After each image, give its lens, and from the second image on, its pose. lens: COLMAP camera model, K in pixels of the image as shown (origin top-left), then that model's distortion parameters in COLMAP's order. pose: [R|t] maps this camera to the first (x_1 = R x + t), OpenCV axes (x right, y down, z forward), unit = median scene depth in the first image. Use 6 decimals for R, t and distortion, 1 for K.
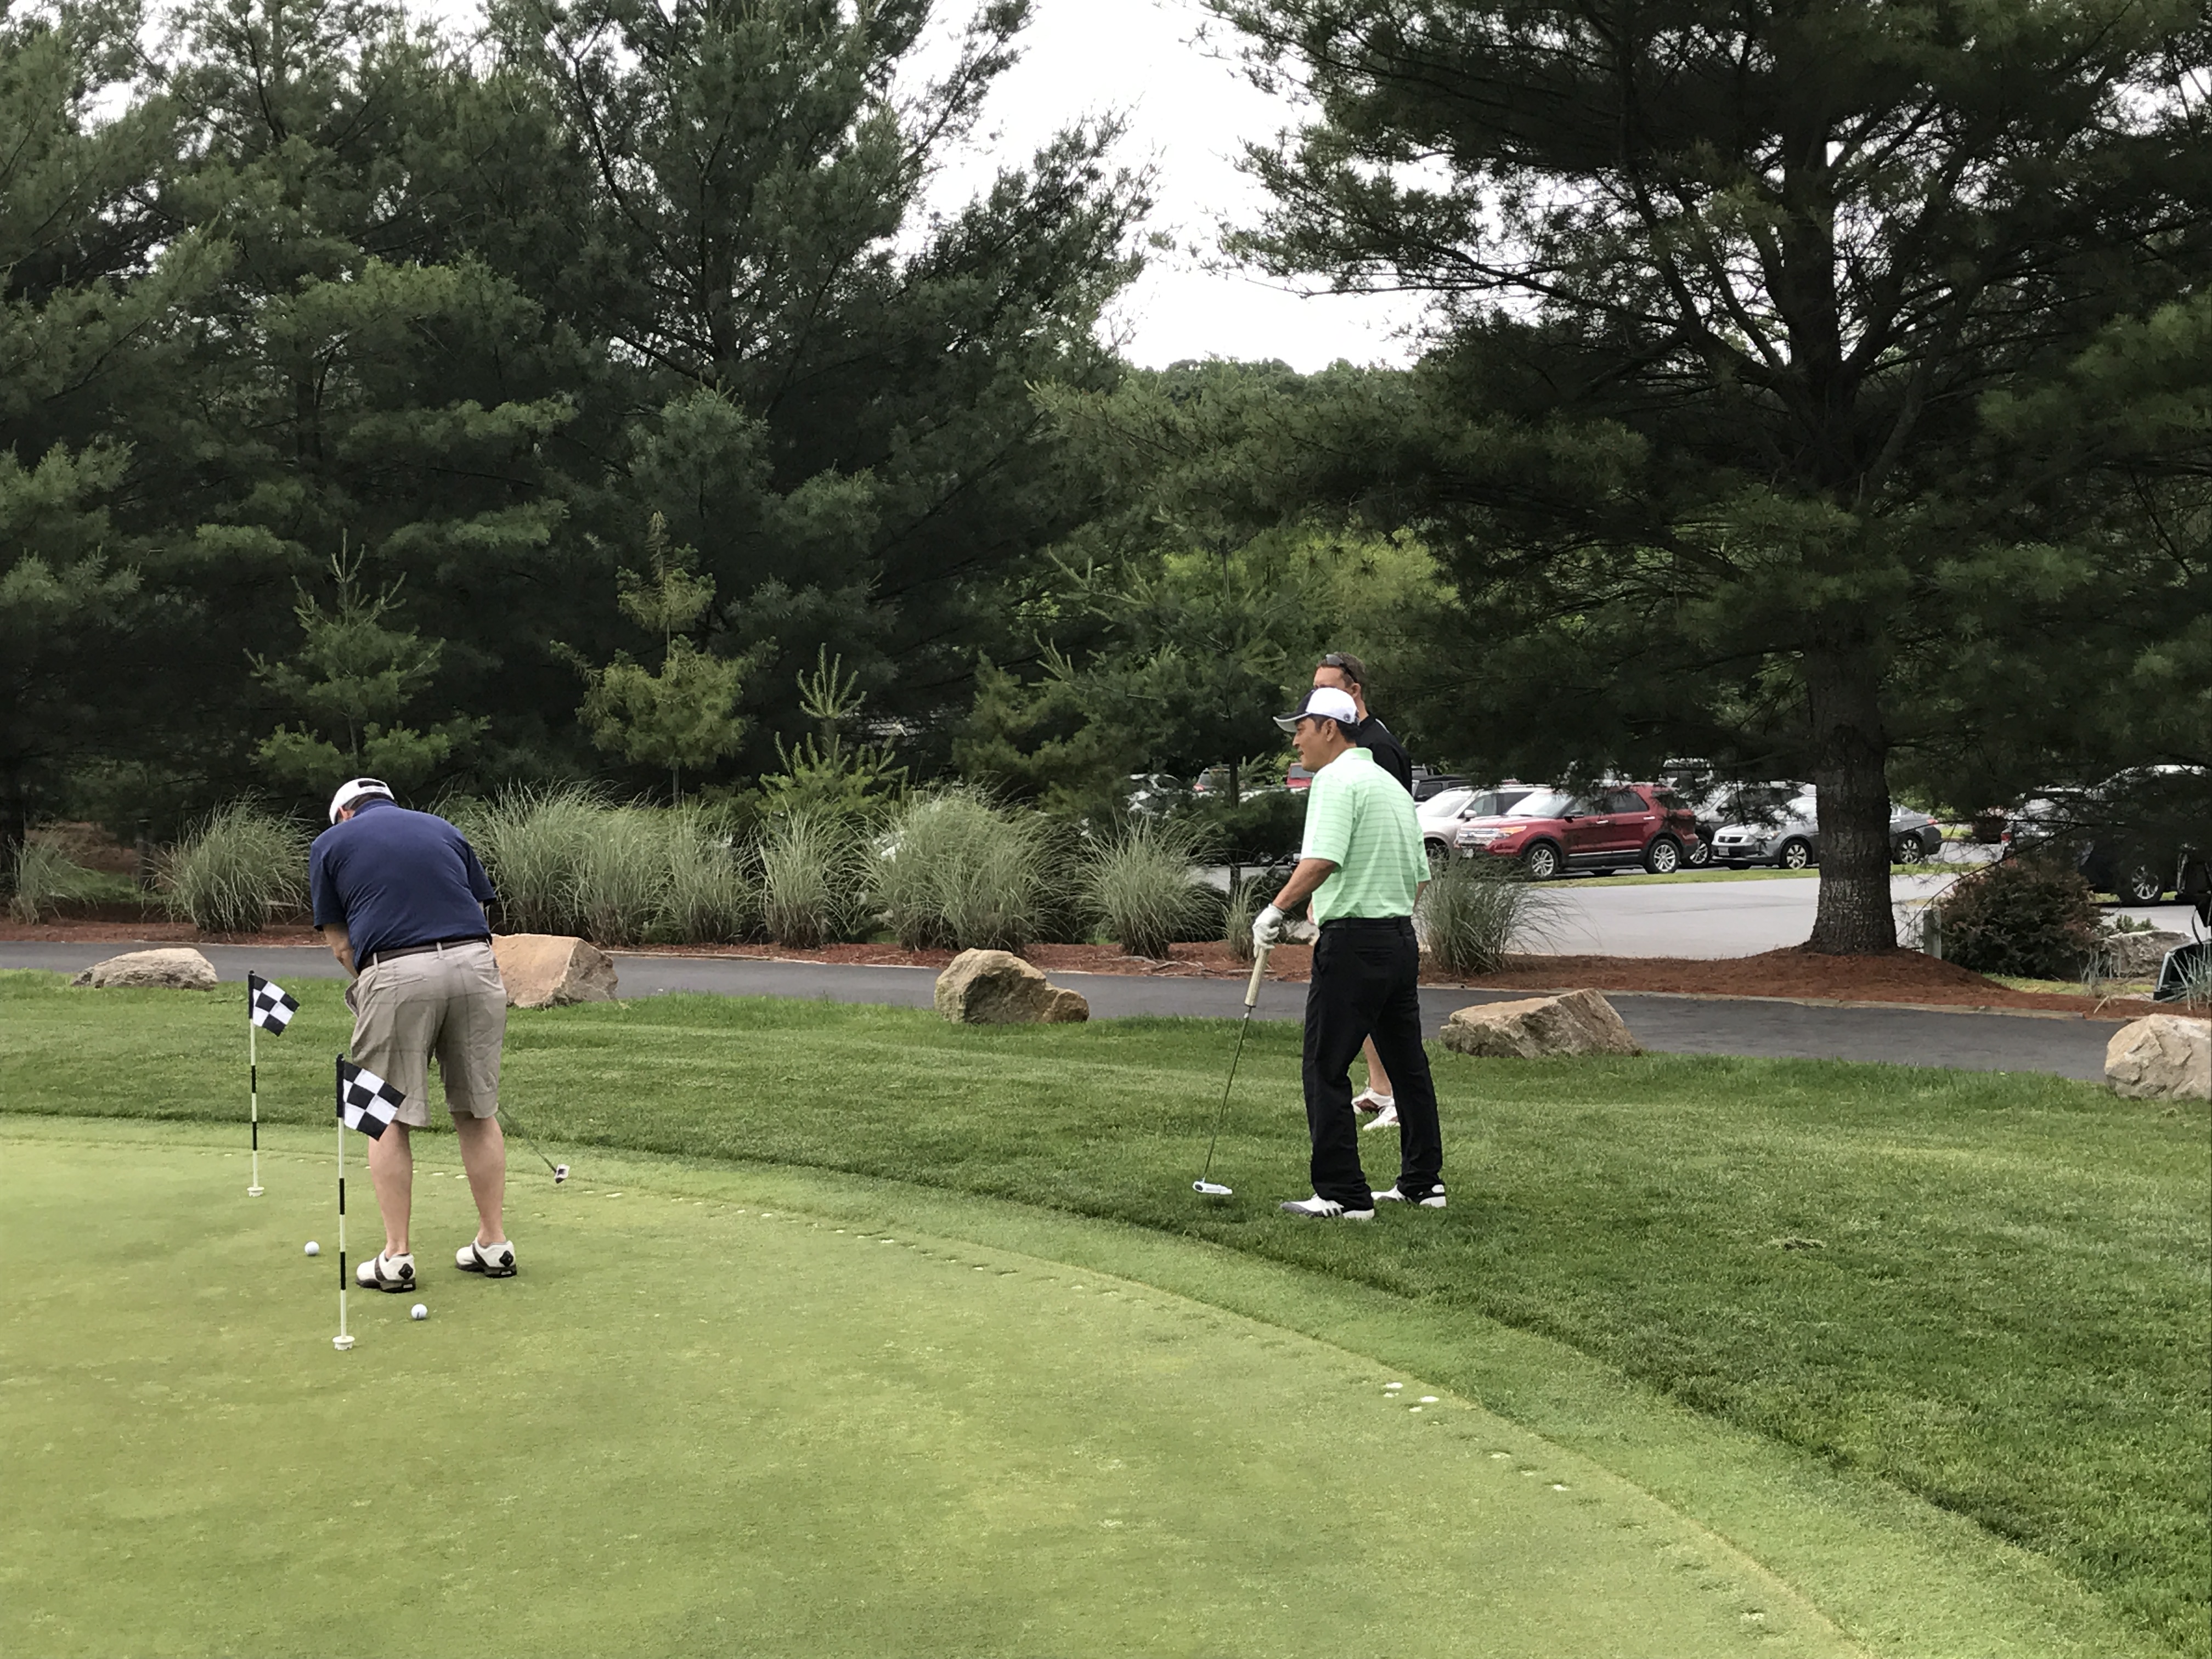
lens RADIAL K [[2992.8, 0, 1127.3], [0, 2992.8, 820.5], [0, 0, 1]] dist [0.069198, 0.000000]
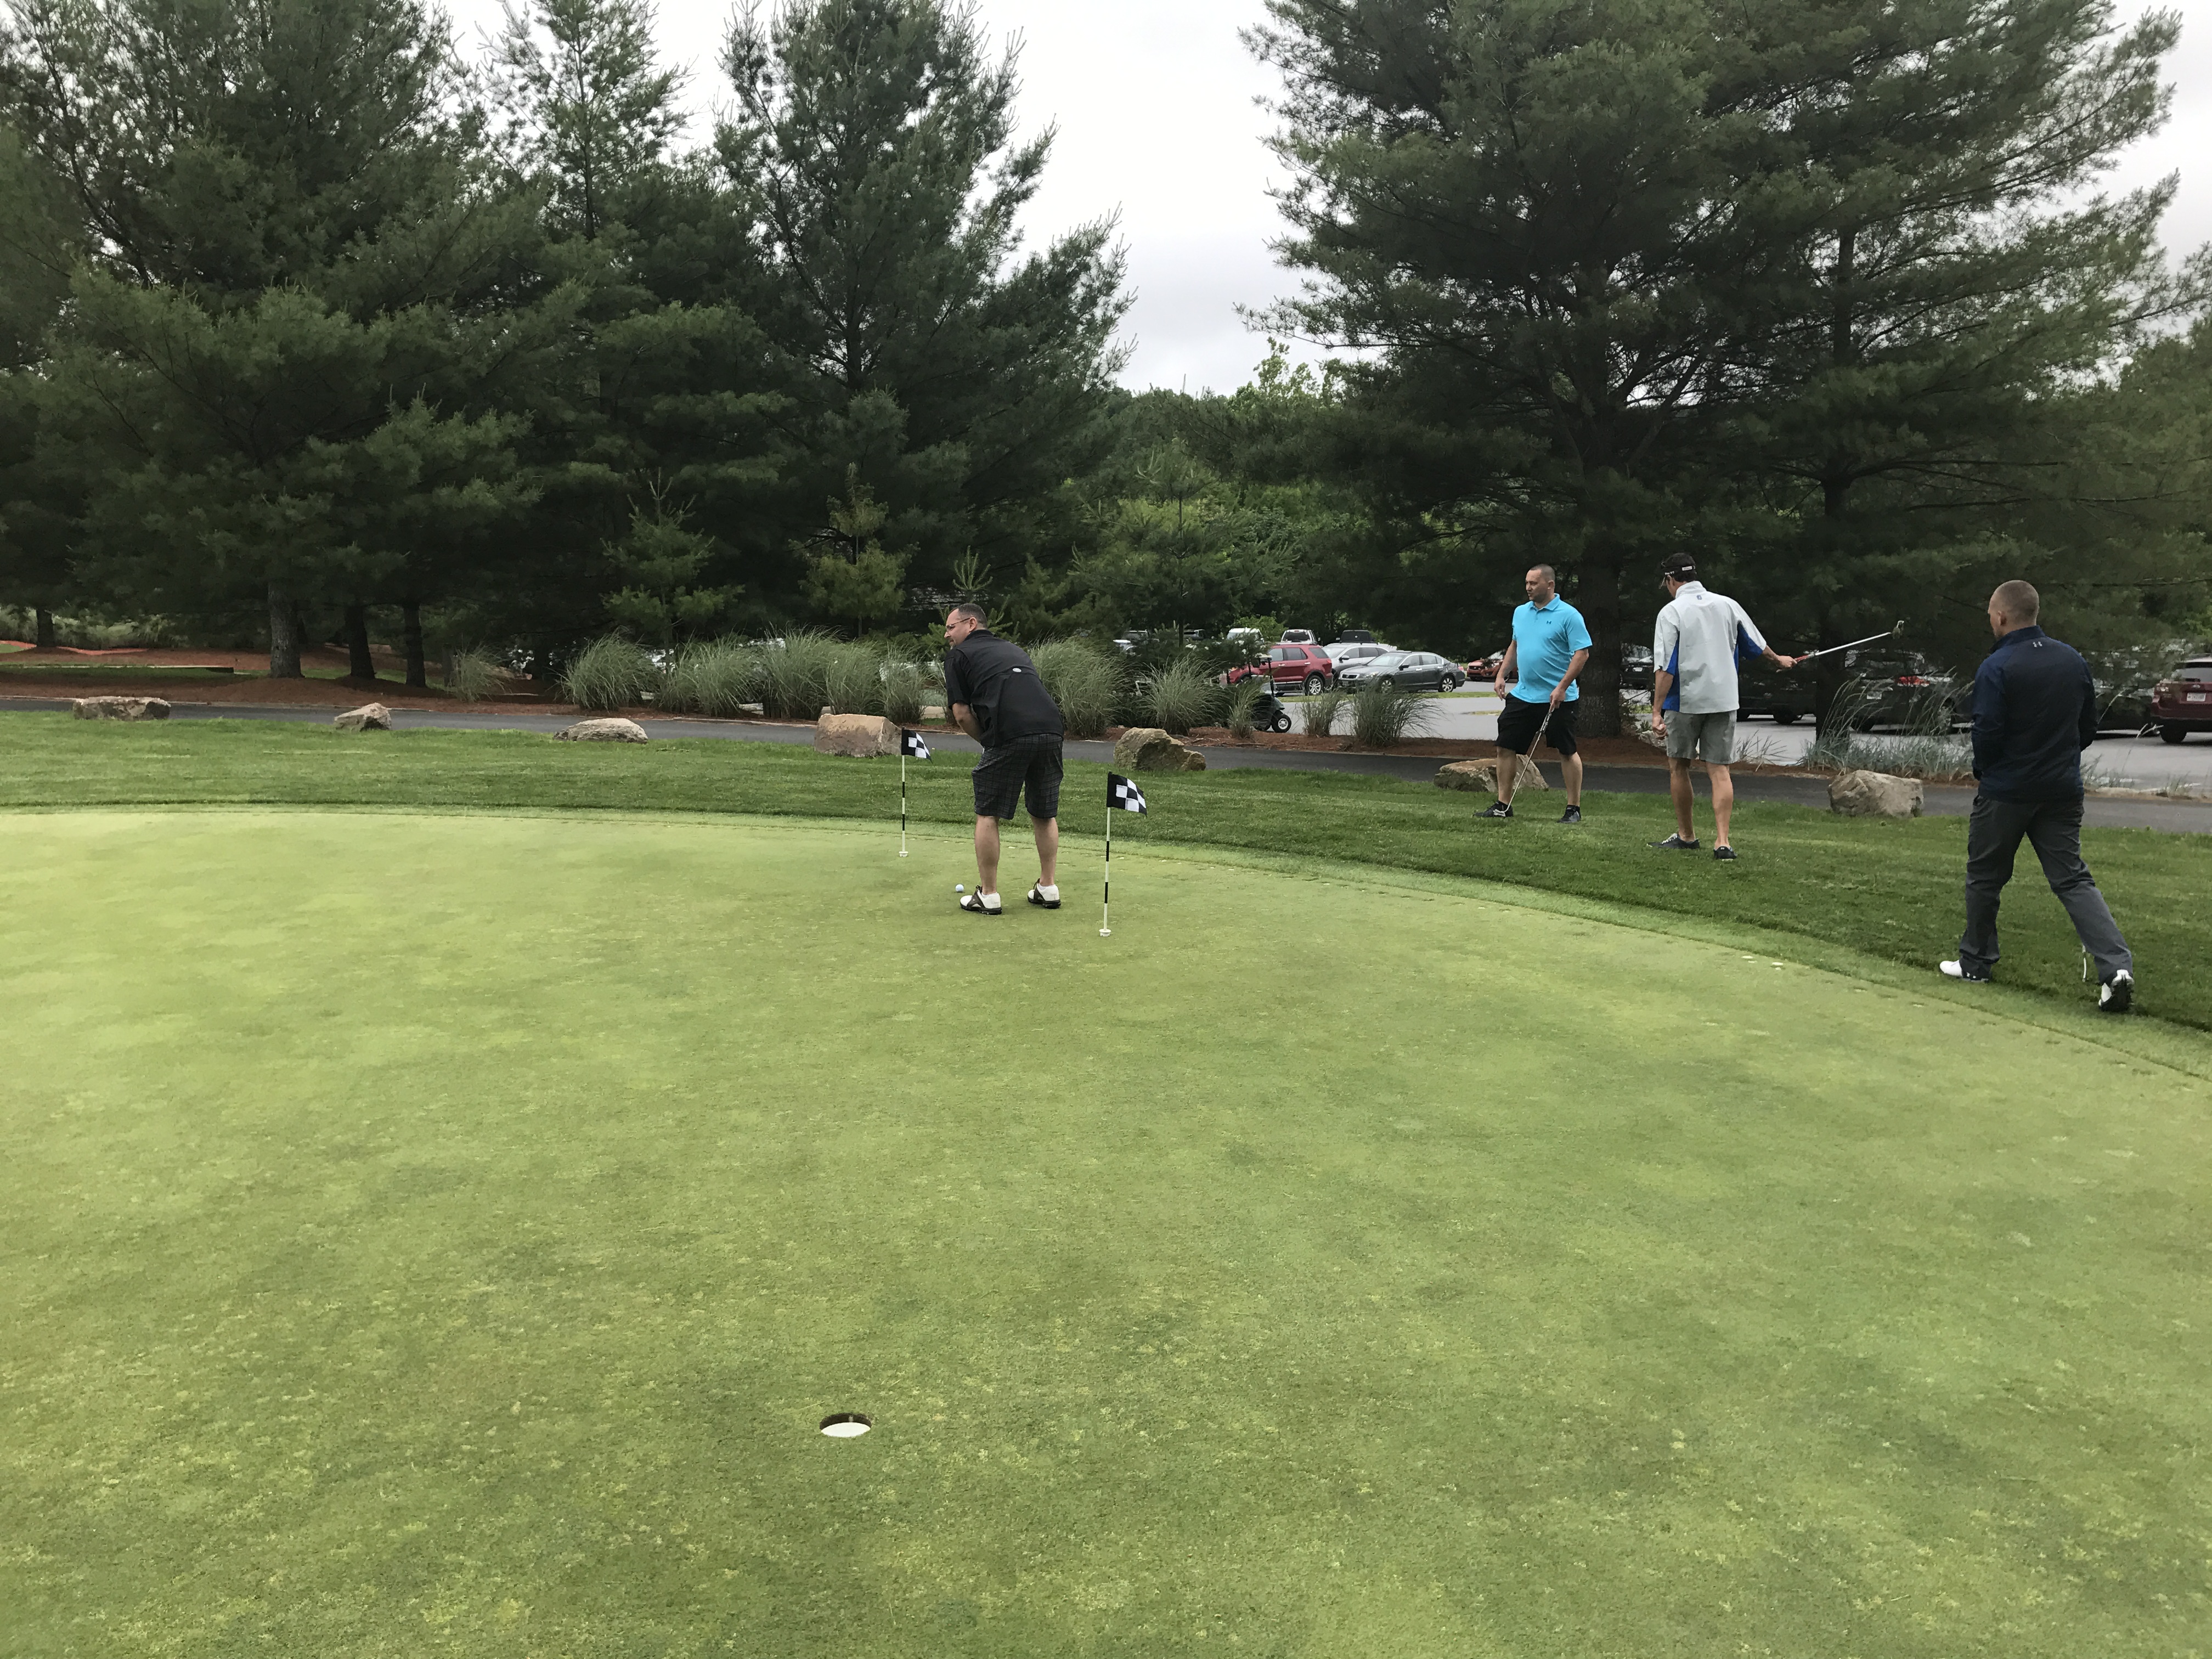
lens RADIAL K [[1782.1, 0, 1115.1], [0, 1782.1, 815.4], [0, 0, 1]] dist [0.040723, -0.038237]
pose [[0.994380, 0.013149, 0.105053, -0.109883], [-0.022180, 0.996111, 0.085269, 0.003935], [-0.103523, -0.087120, 0.990804, -0.013636]]
